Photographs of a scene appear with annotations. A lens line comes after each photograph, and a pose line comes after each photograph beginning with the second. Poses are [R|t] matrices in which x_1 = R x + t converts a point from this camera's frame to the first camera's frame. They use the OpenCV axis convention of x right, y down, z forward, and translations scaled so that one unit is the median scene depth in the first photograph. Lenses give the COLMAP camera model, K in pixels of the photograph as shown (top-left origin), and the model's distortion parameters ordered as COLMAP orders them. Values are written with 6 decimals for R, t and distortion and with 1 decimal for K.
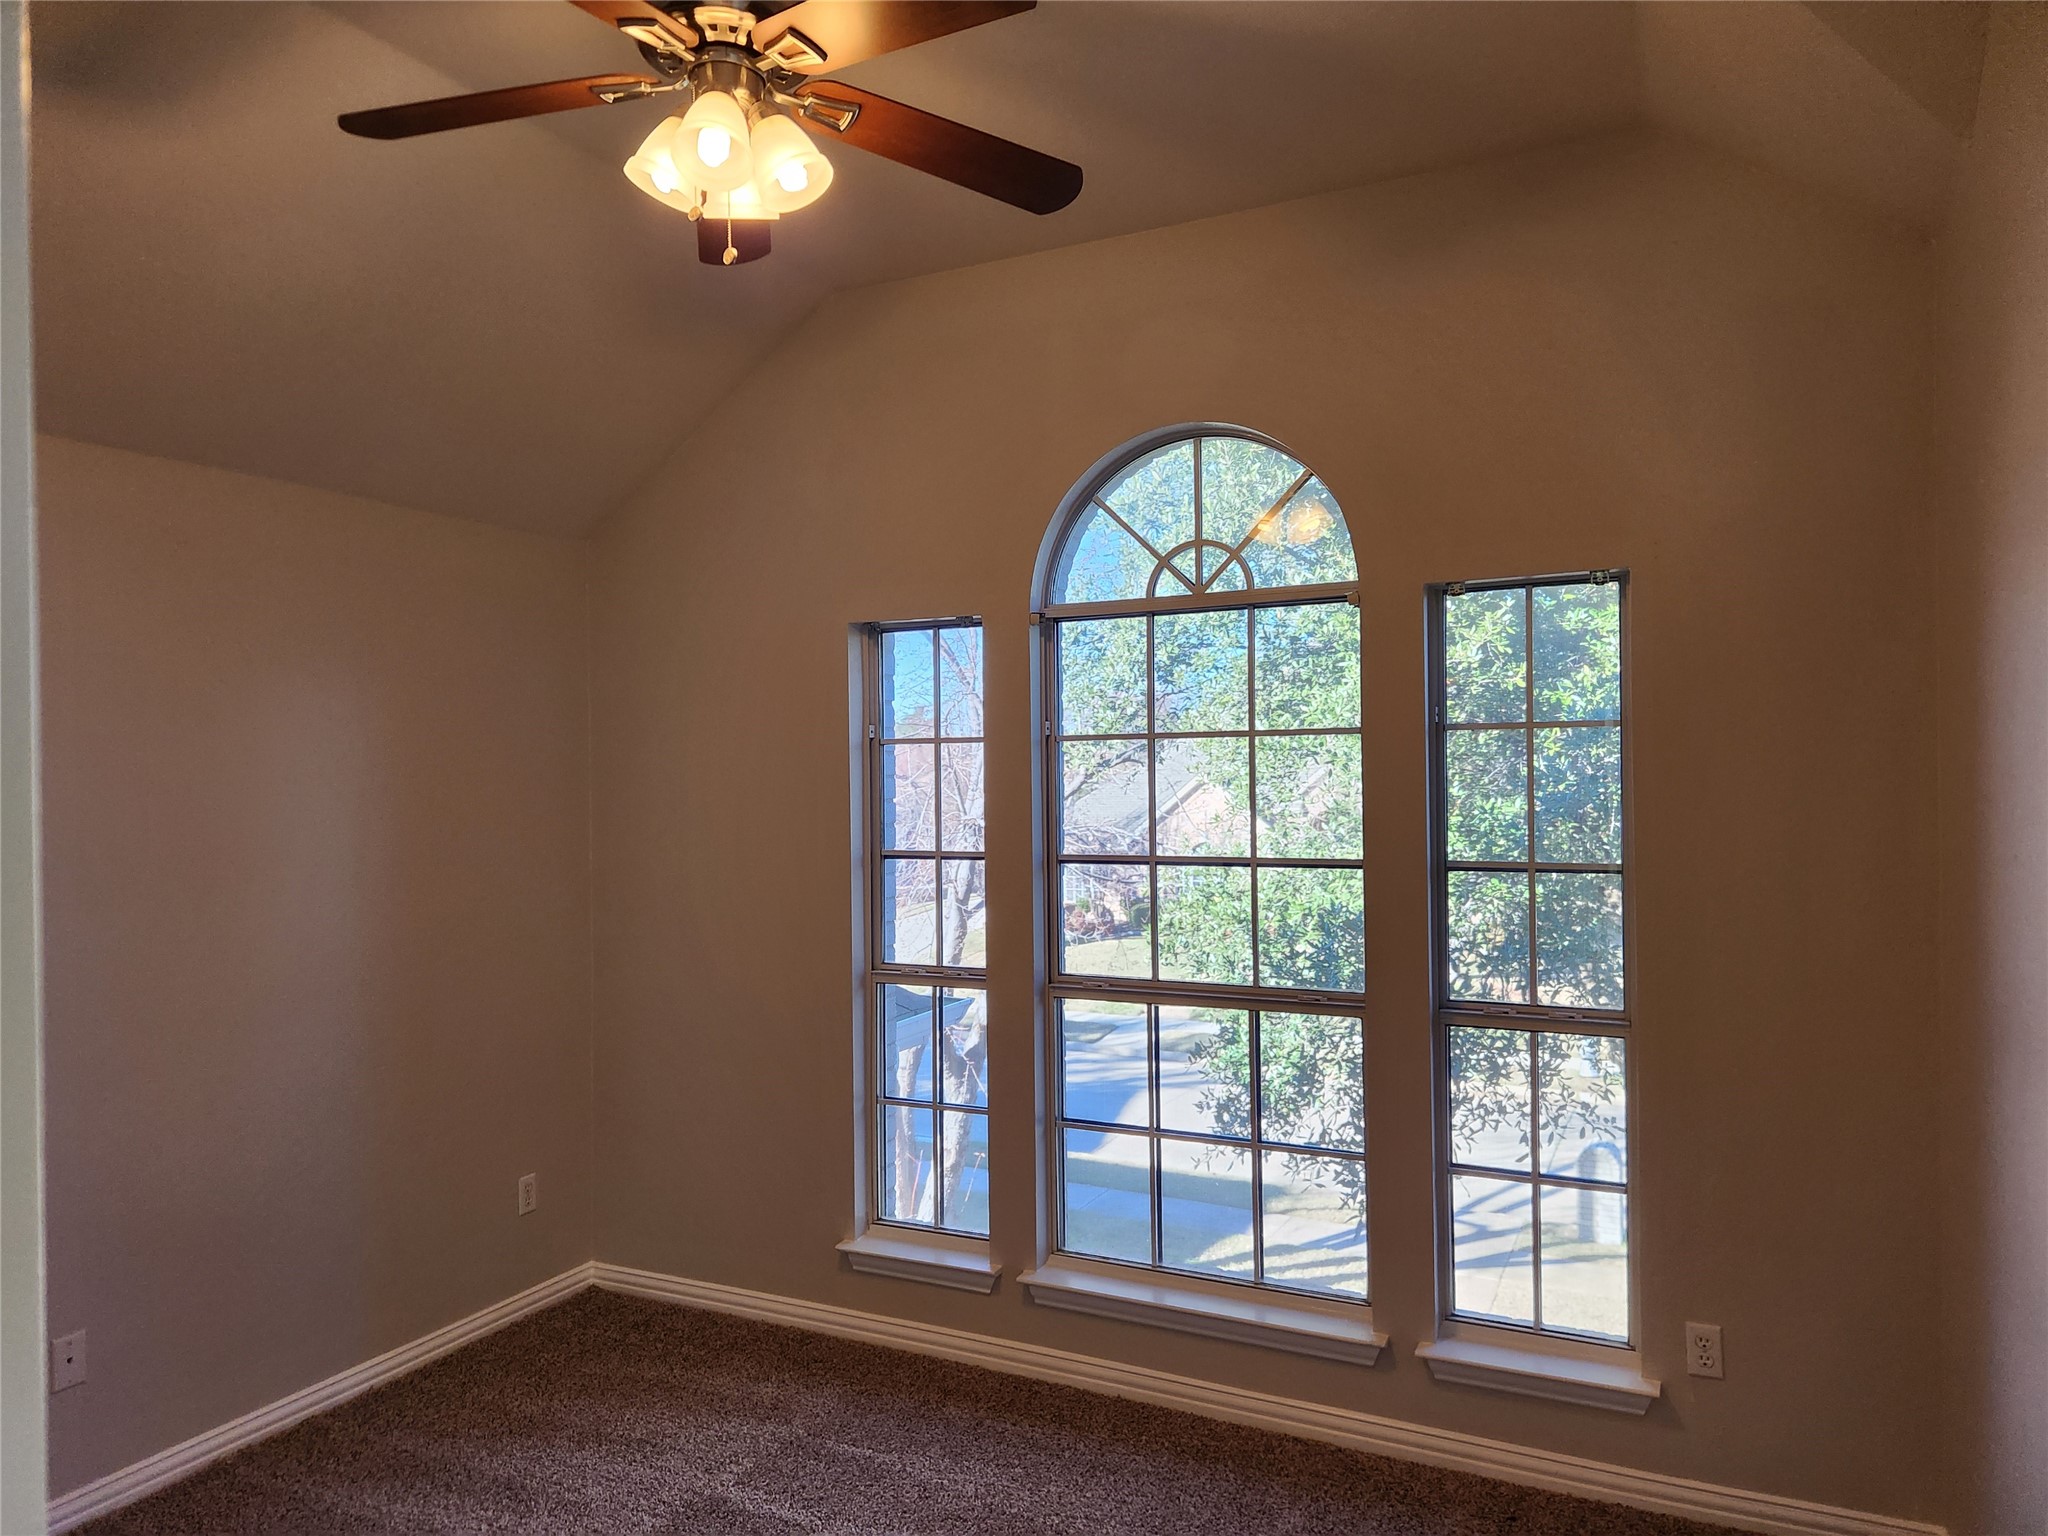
lens RADIAL K [[1368.0, 0, 1024.0], [0, 1368.0, 768.0], [0, 0, 1]] dist [0.094506, -0.093145]
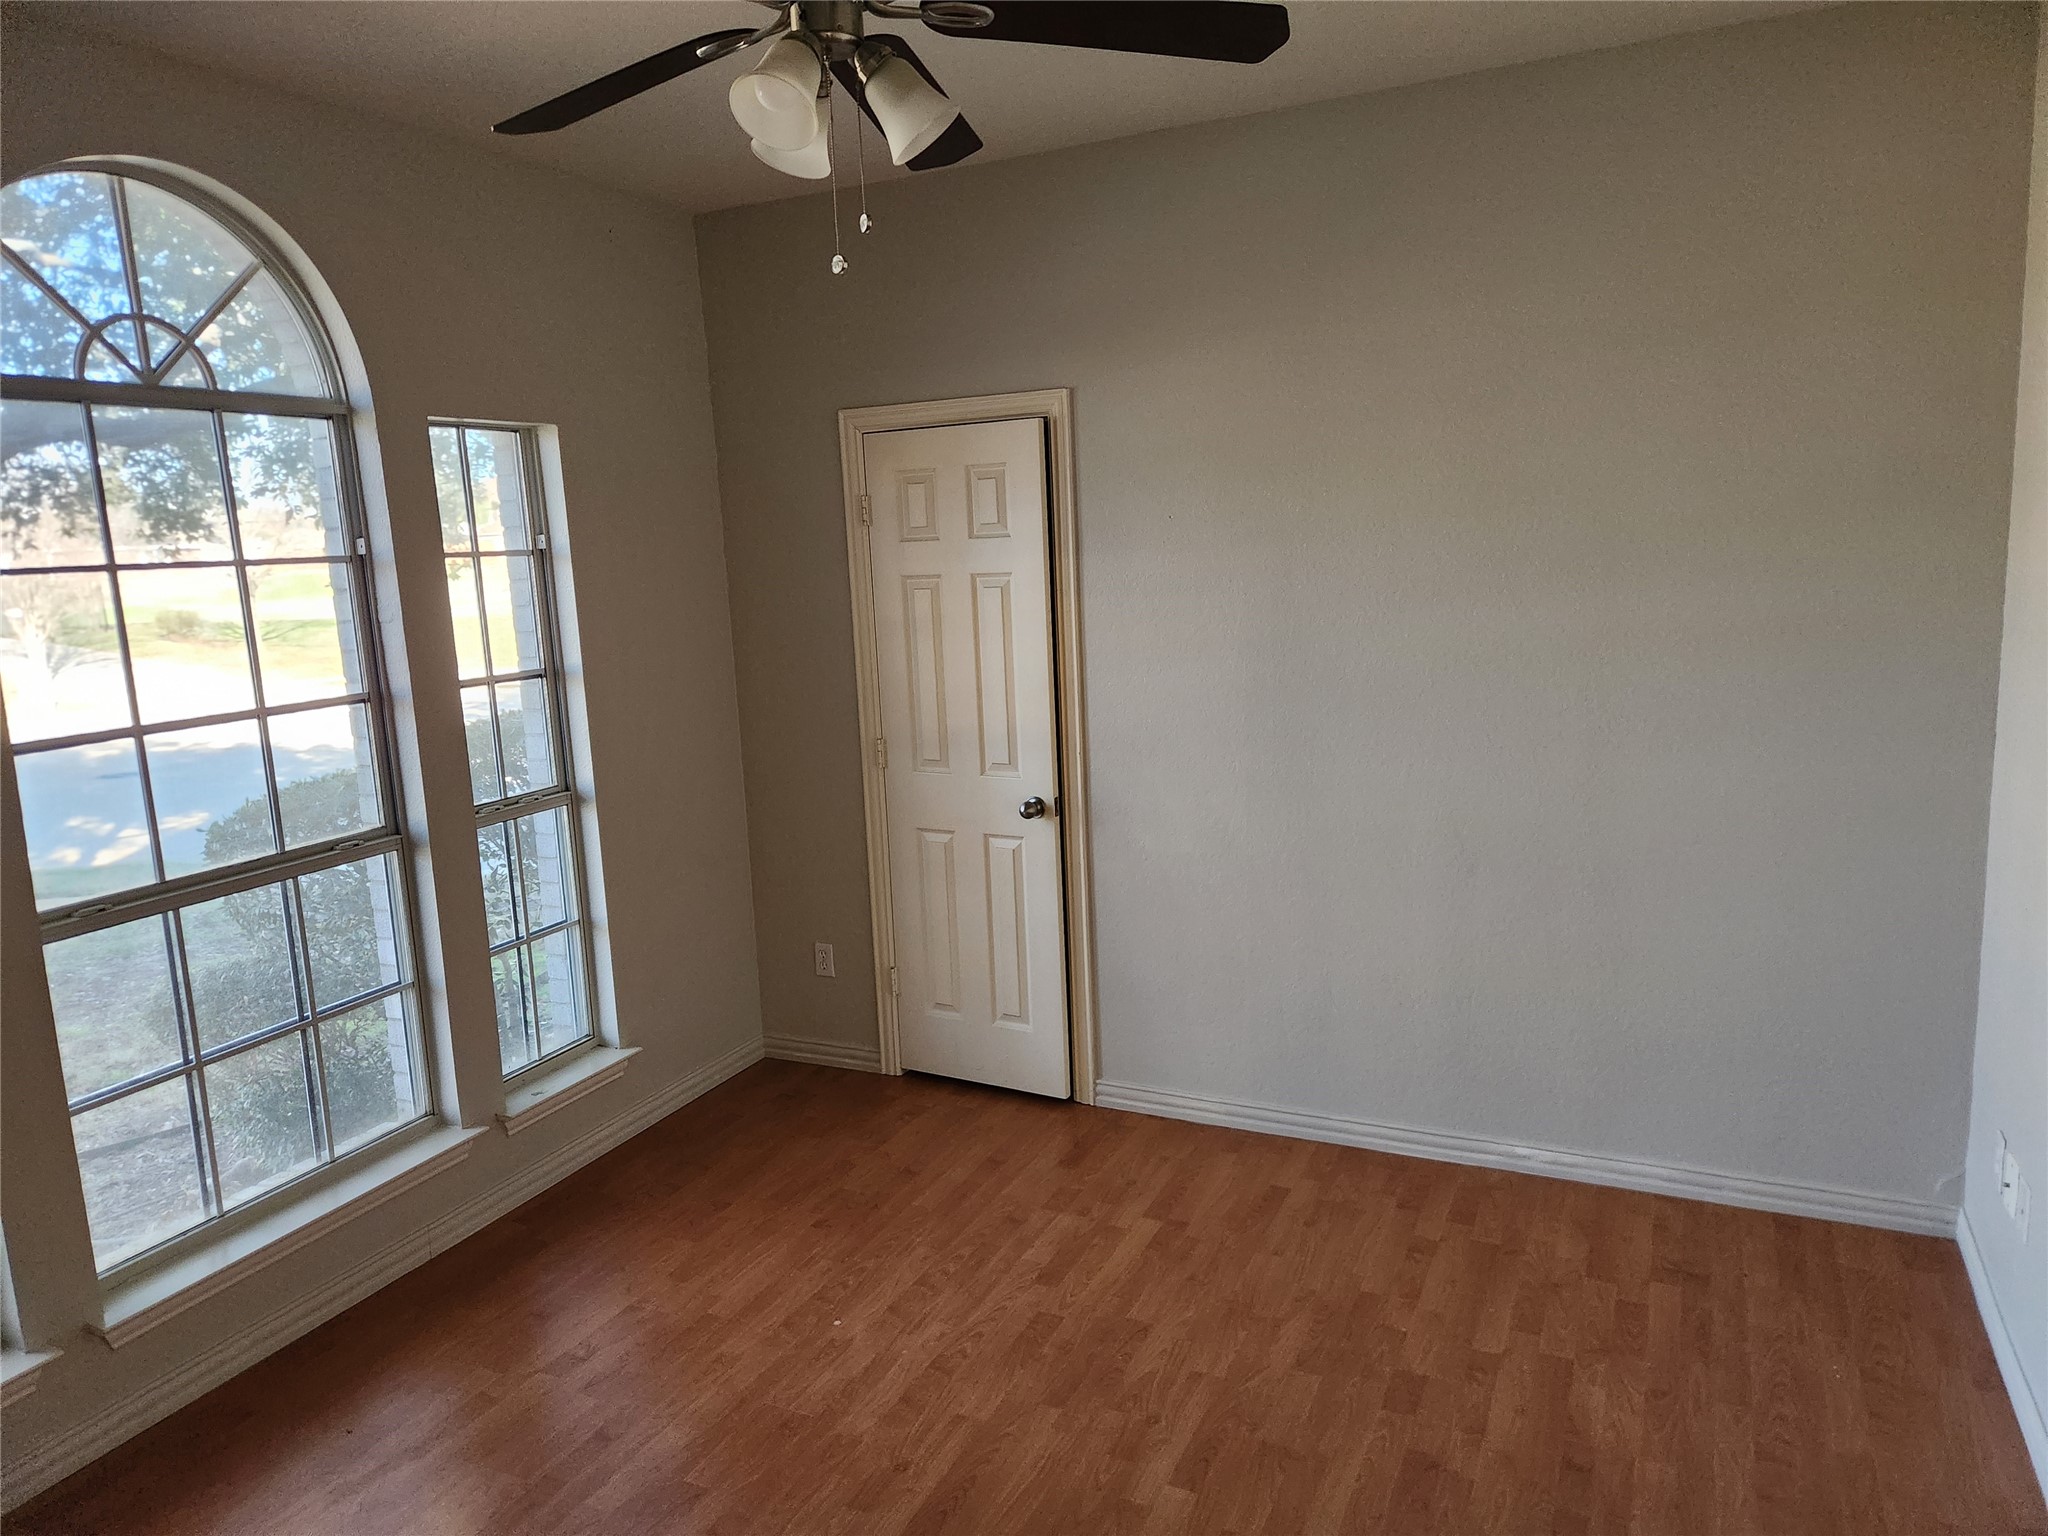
lens RADIAL K [[1368.0, 0, 1024.0], [0, 1368.0, 768.0], [0, 0, 1]] dist [0.094506, -0.093145]
pose [[-0.012097, -0.145961, 0.989216, -0.709291], [0.073170, 0.986507, 0.146456, 0.009474], [-0.997246, 0.074153, -0.001254, 0.519770]]
